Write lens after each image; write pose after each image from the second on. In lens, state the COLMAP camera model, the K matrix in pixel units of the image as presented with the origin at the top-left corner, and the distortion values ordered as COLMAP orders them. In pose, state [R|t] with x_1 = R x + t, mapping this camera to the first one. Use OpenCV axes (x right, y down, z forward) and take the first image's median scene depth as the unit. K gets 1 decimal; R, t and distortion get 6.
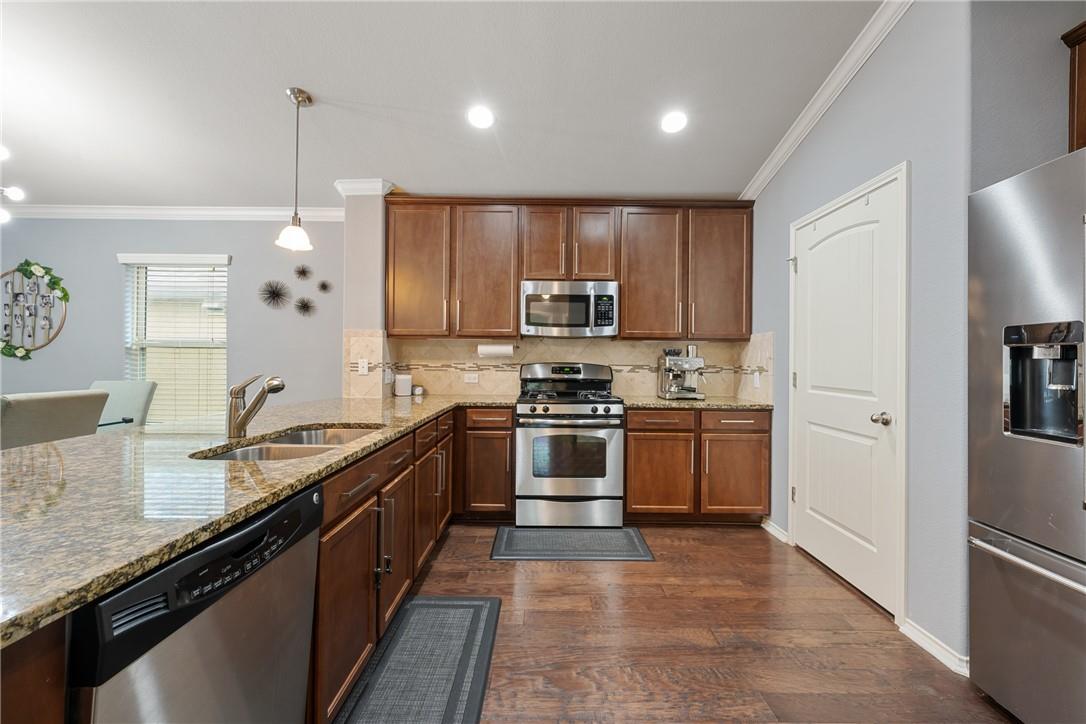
lens RADIAL K [[434.5, 0, 543.3], [0, 434.5, 356.3], [0, 0, 1]] dist [0.000306, 0.000047]
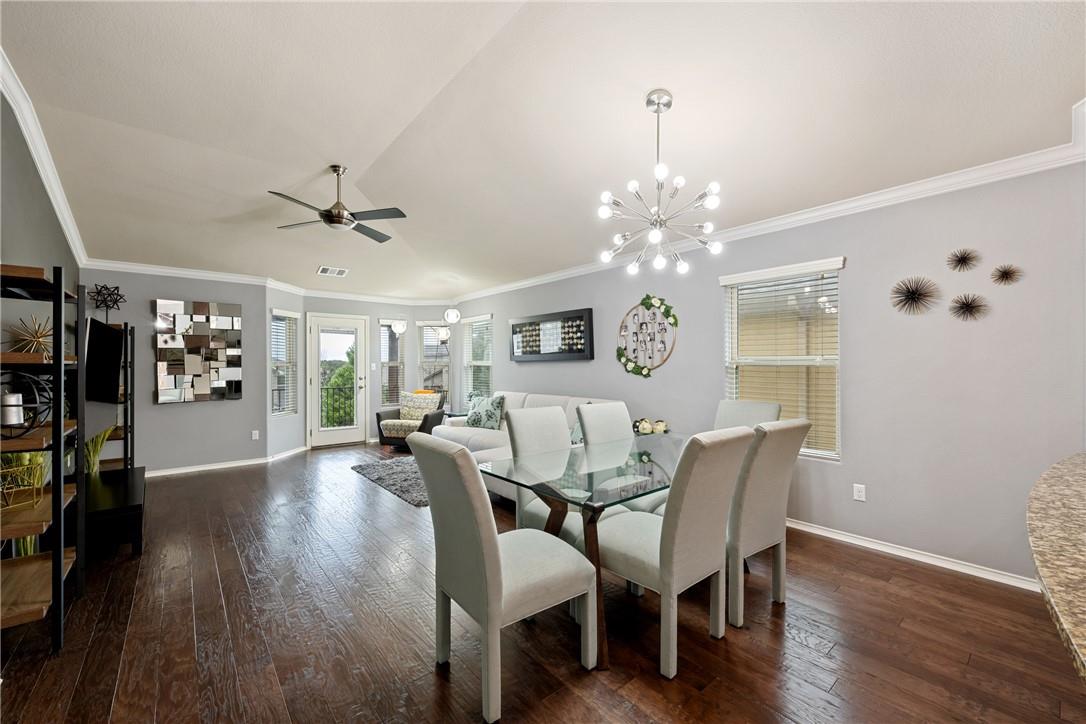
lens RADIAL K [[435.6, 0, 542.3], [0, 435.6, 364.7], [0, 0, 1]] dist [-0.000043, -0.000280]
pose [[0.636661, -0.011130, -0.771064, -0.482070], [0.013579, 0.999903, -0.003220, -0.029741], [0.771025, -0.008420, 0.636750, 0.003842]]
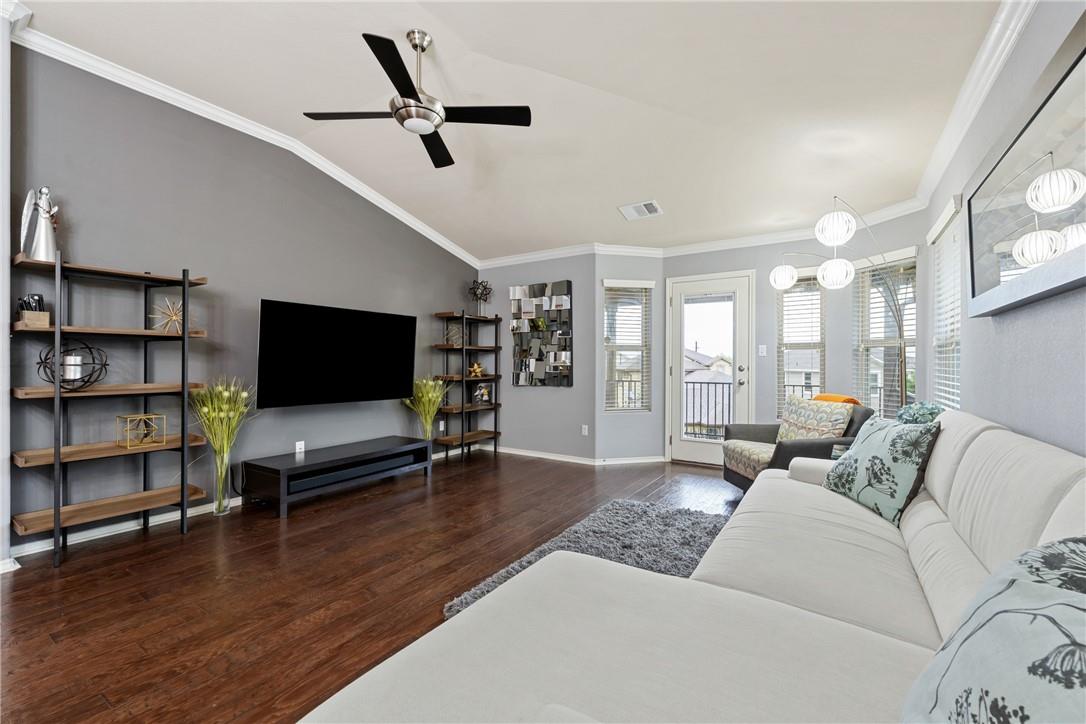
lens RADIAL K [[451.0, 0, 543.4], [0, 451.0, 359.7], [0, 0, 1]] dist [-0.000841, -0.000162]
pose [[-0.551333, -0.014519, -0.834159, -1.163112], [-0.001892, 0.999868, -0.016153, 0.013202], [0.834283, -0.007327, -0.551288, 0.925039]]
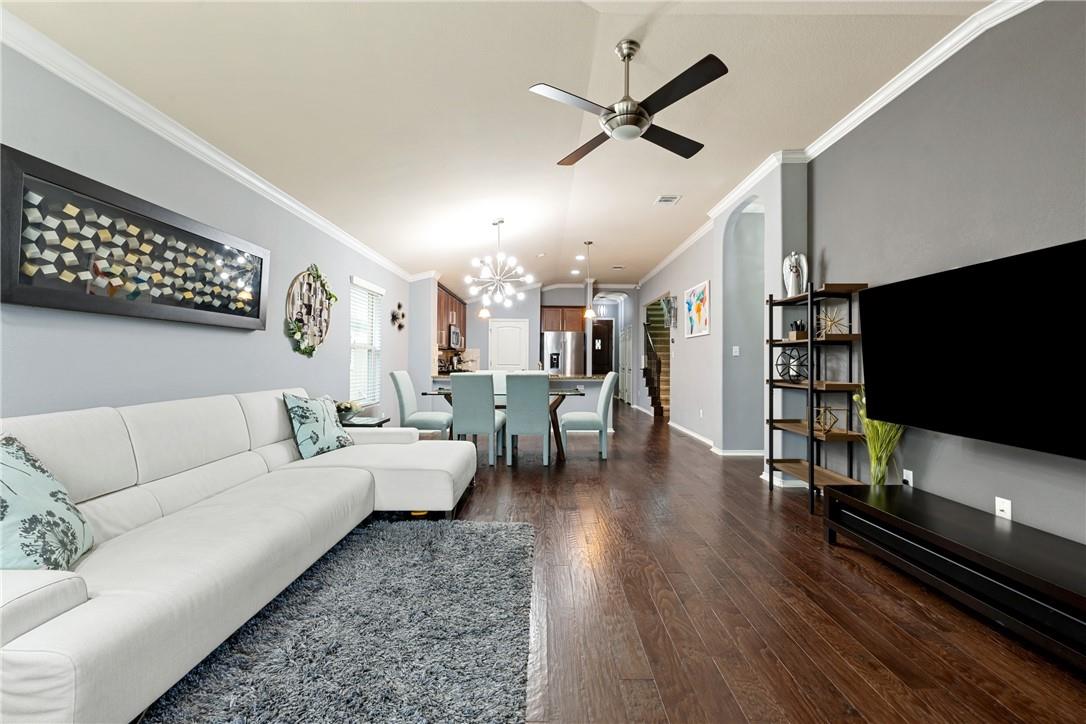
lens RADIAL K [[429.7, 0, 543.0], [0, 429.7, 362.0], [0, 0, 1]] dist [0.000118, -0.000044]
pose [[0.004327, -0.010846, 0.999932, -2.447009], [-0.015248, 0.999824, 0.010911, -0.000603], [-0.999874, -0.015295, 0.004161, 0.461393]]
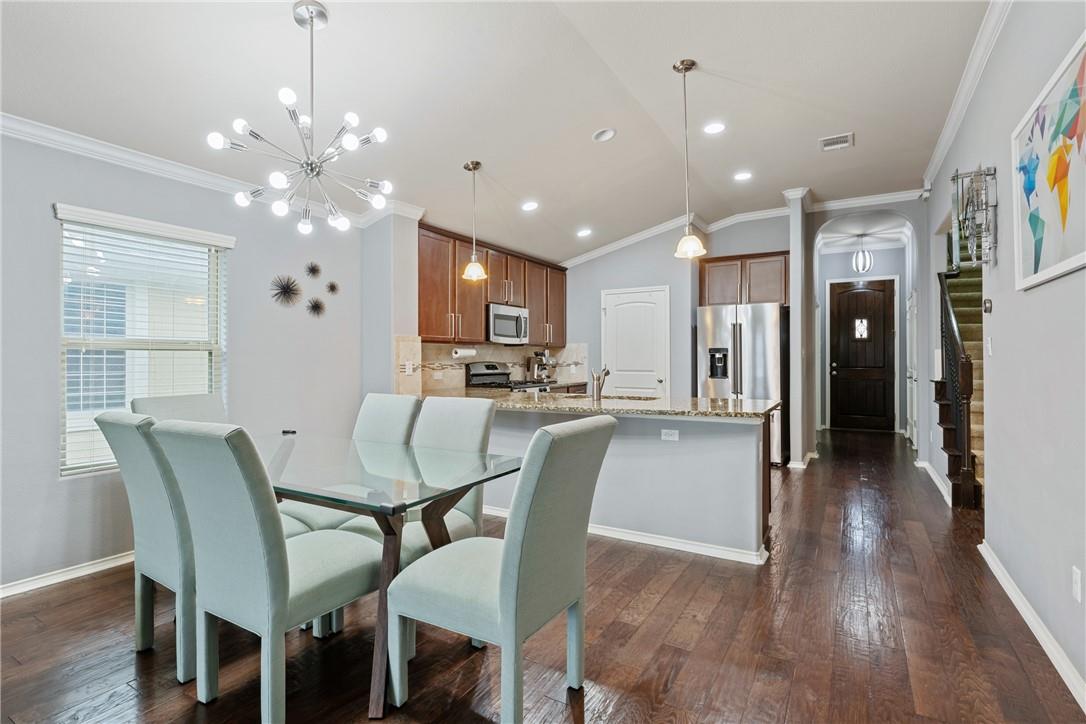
lens RADIAL K [[516.7, 0, 547.3], [0, 516.7, 356.4], [0, 0, 1]] dist [-0.002206, 0.000002]
pose [[0.511599, -0.007834, 0.859188, -1.366472], [0.001447, 0.999965, 0.008257, -0.016791], [-0.859223, -0.002981, 0.511593, -0.006687]]
